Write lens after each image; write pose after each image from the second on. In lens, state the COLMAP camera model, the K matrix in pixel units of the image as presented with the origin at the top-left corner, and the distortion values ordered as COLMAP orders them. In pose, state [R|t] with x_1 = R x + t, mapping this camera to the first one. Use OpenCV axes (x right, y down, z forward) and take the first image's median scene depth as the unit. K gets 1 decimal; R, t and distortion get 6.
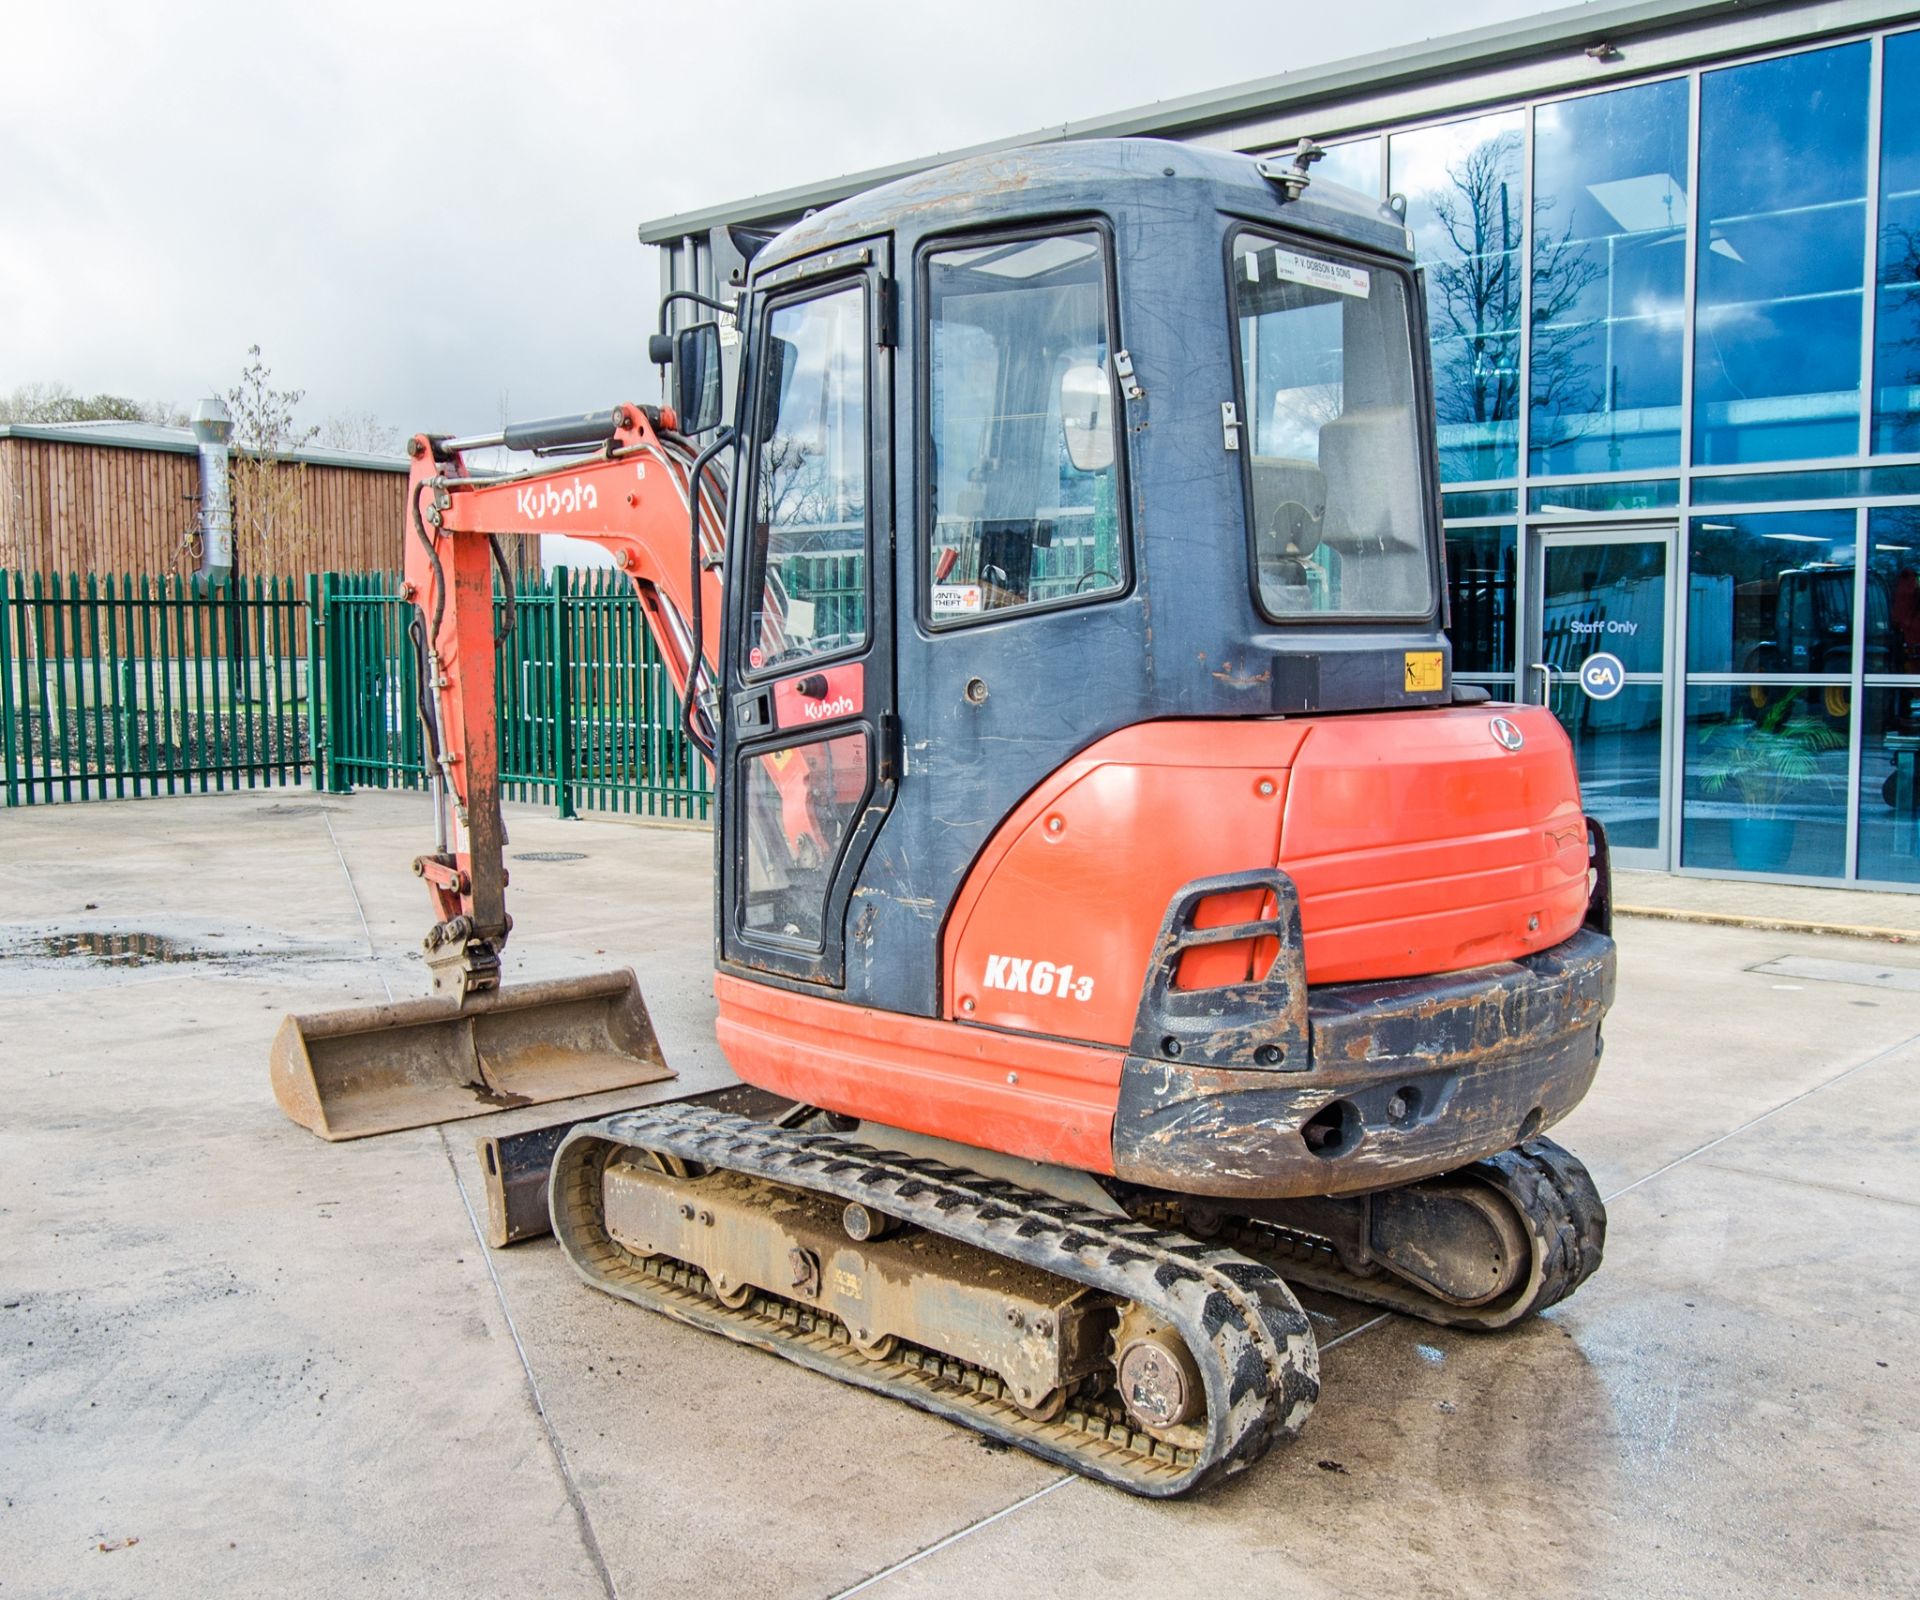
lens RADIAL K [[1958.4, 0, 963.7], [0, 1958.4, 801.8], [0, 0, 1]] dist [-0.011811, 0.000000]
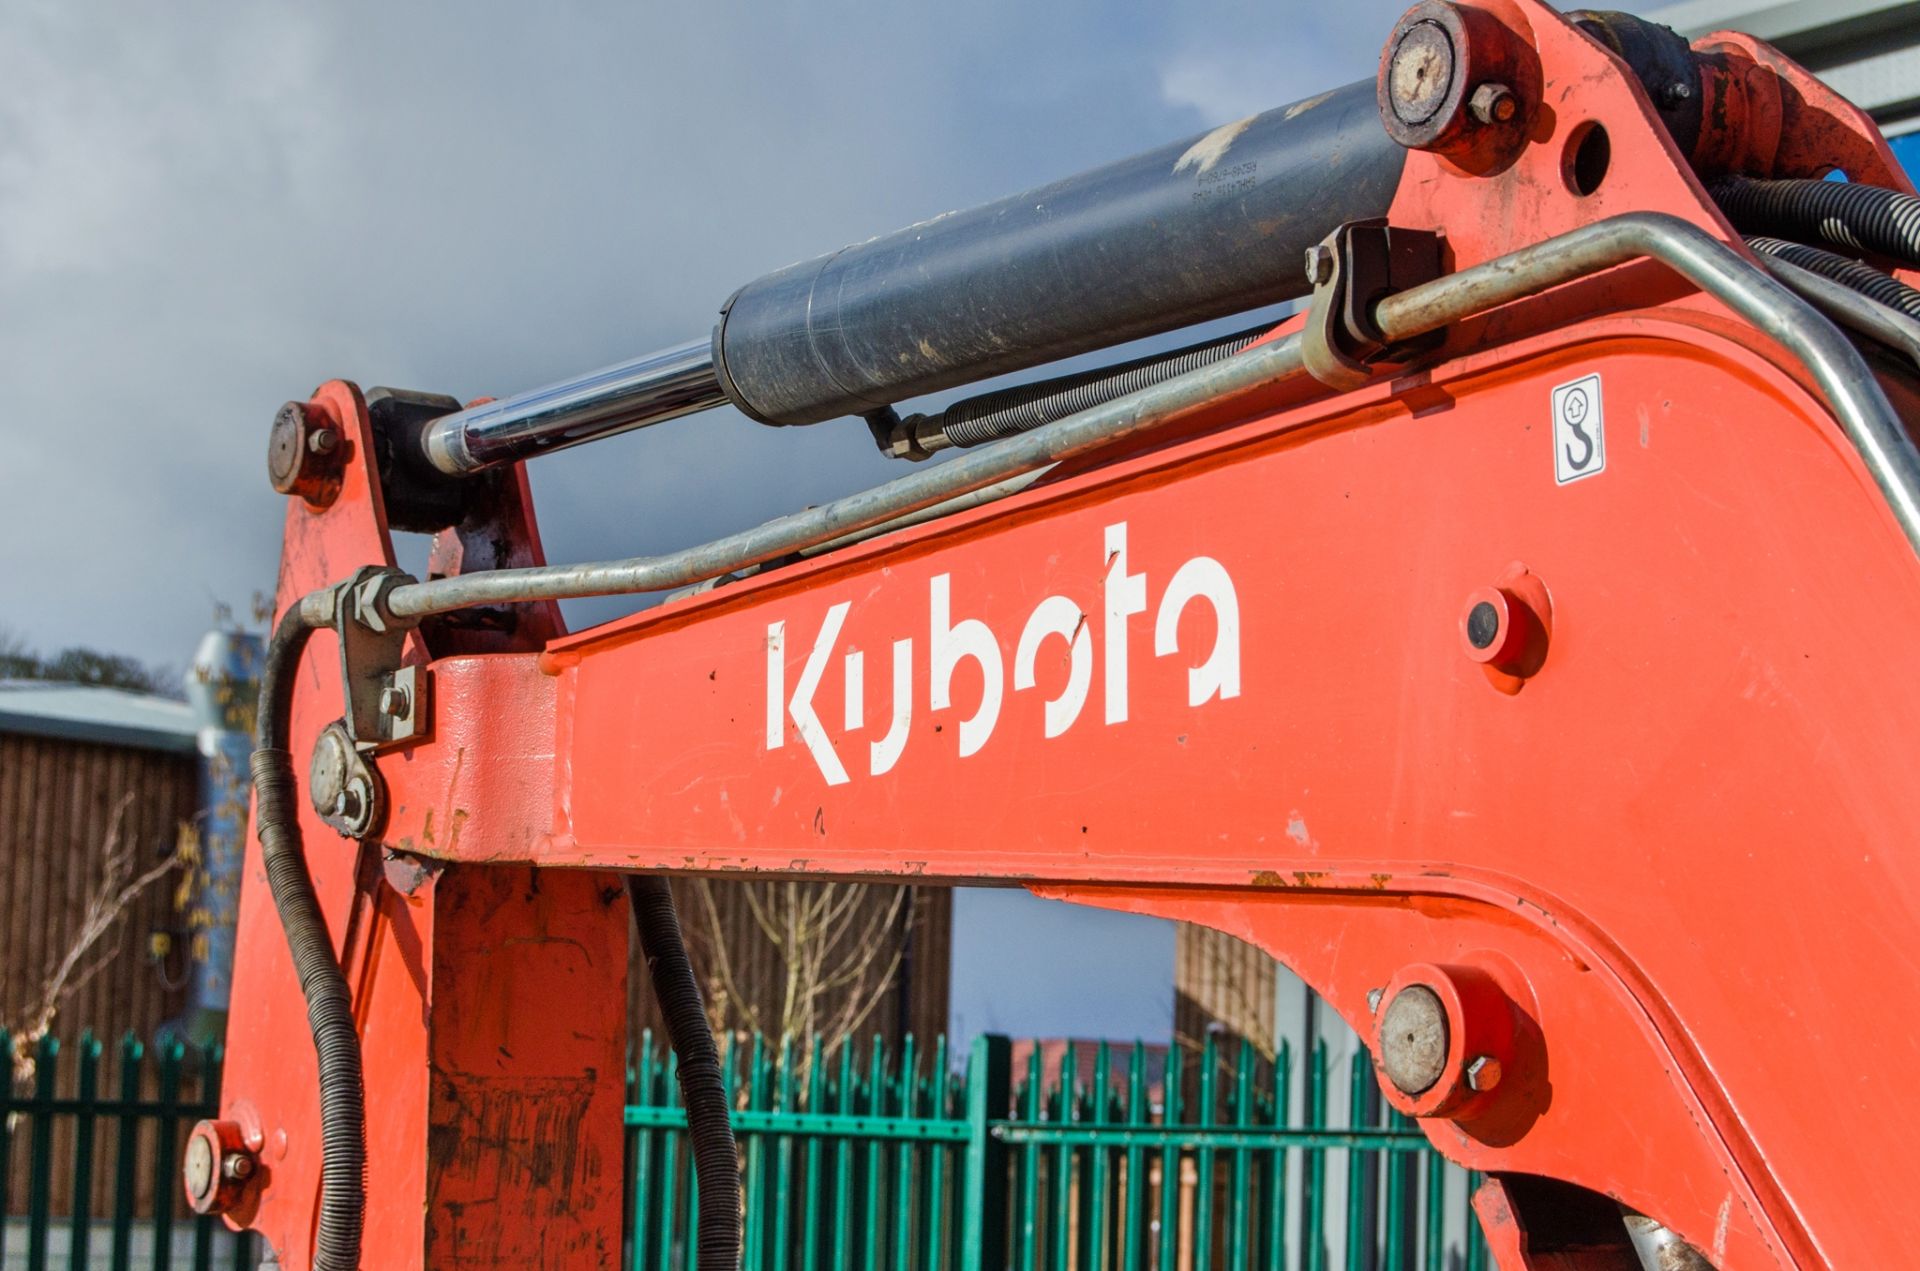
lens RADIAL K [[4306.8, 0, 965.1], [0, 4306.8, 636.0], [0, 0, 1]] dist [0.056976, 0.000000]
pose [[0.977944, 0.008352, -0.208702, -0.142231], [-0.052406, 0.977050, -0.206464, -0.087180], [0.202188, 0.212847, 0.955937, 0.692237]]
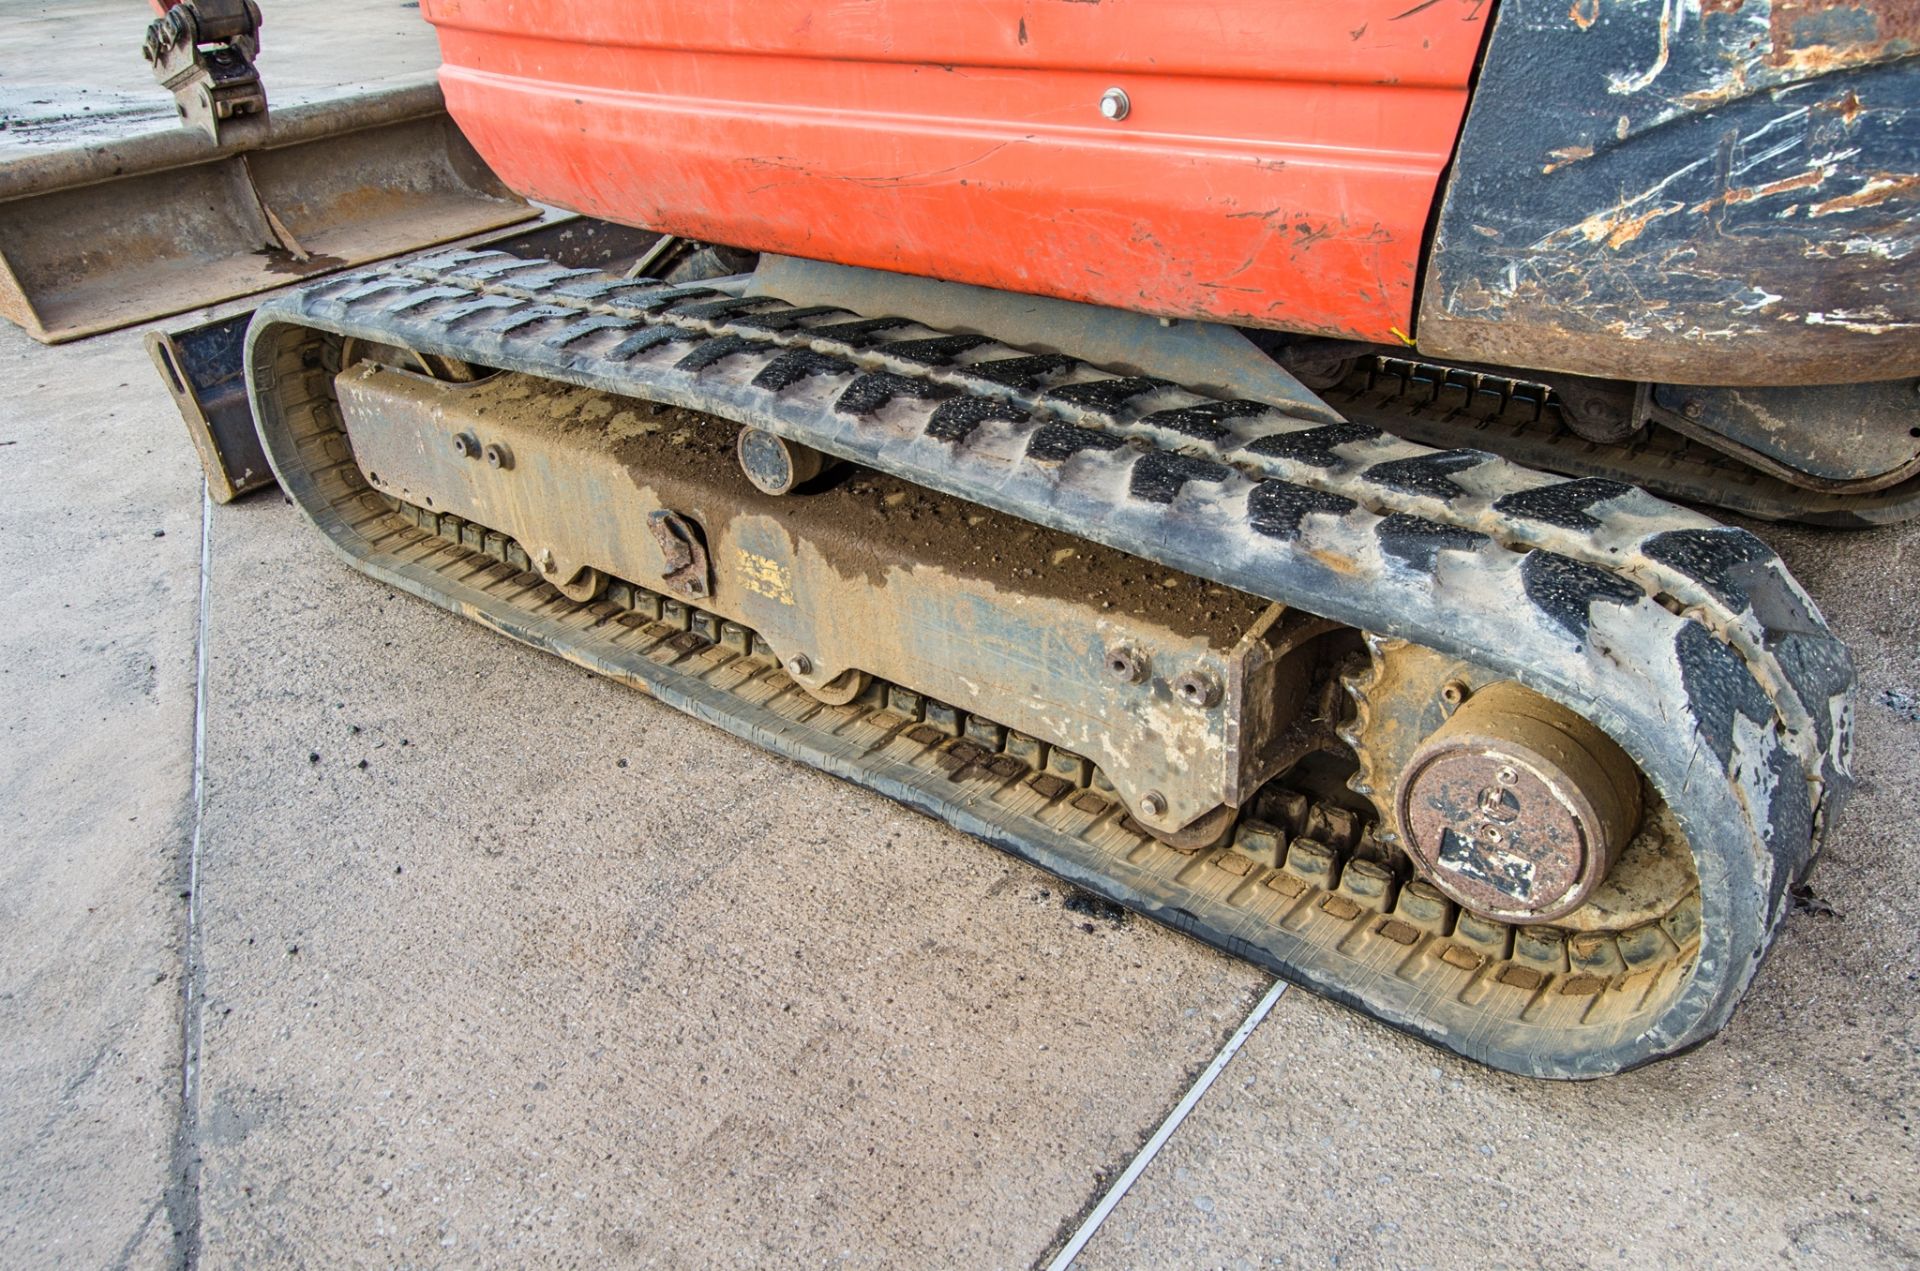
lens RADIAL K [[1471.0, 0, 984.1], [0, 1471.0, 646.9], [0, 0, 1]] dist [-0.019160, 0.022518]
pose [[0.994547, -0.094811, 0.043439, -0.014704], [0.068021, 0.905465, 0.418935, 0.076656], [-0.079052, -0.413695, 0.906977, 0.466091]]
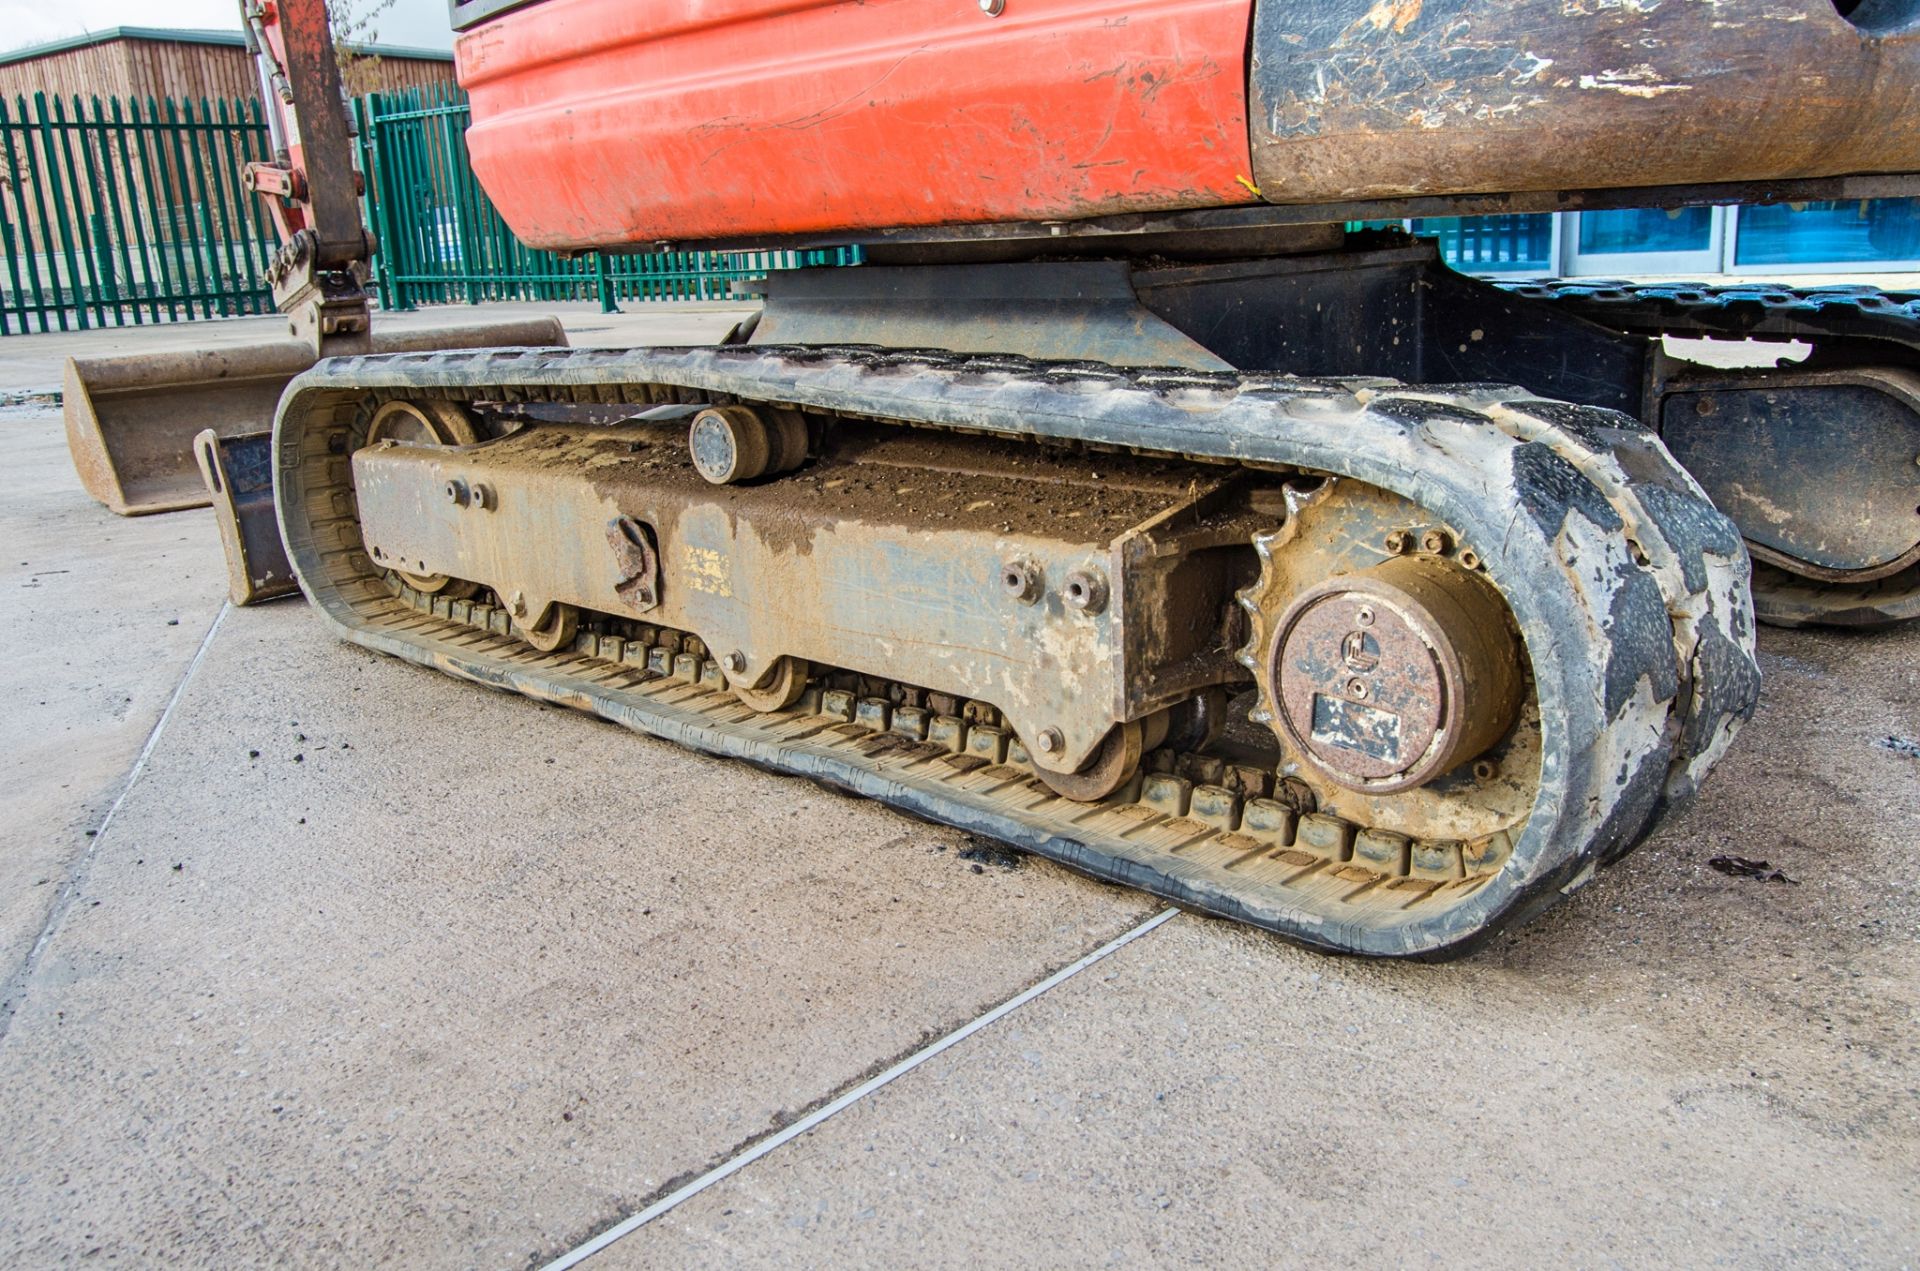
lens RADIAL K [[1585.5, 0, 986.6], [0, 1585.5, 651.1], [0, 0, 1]] dist [-0.025750, 0.025394]
pose [[0.998856, -0.043601, -0.019630, 0.016284], [0.046343, 0.983857, 0.172854, 0.145265], [0.011777, -0.173566, 0.984752, 0.428322]]
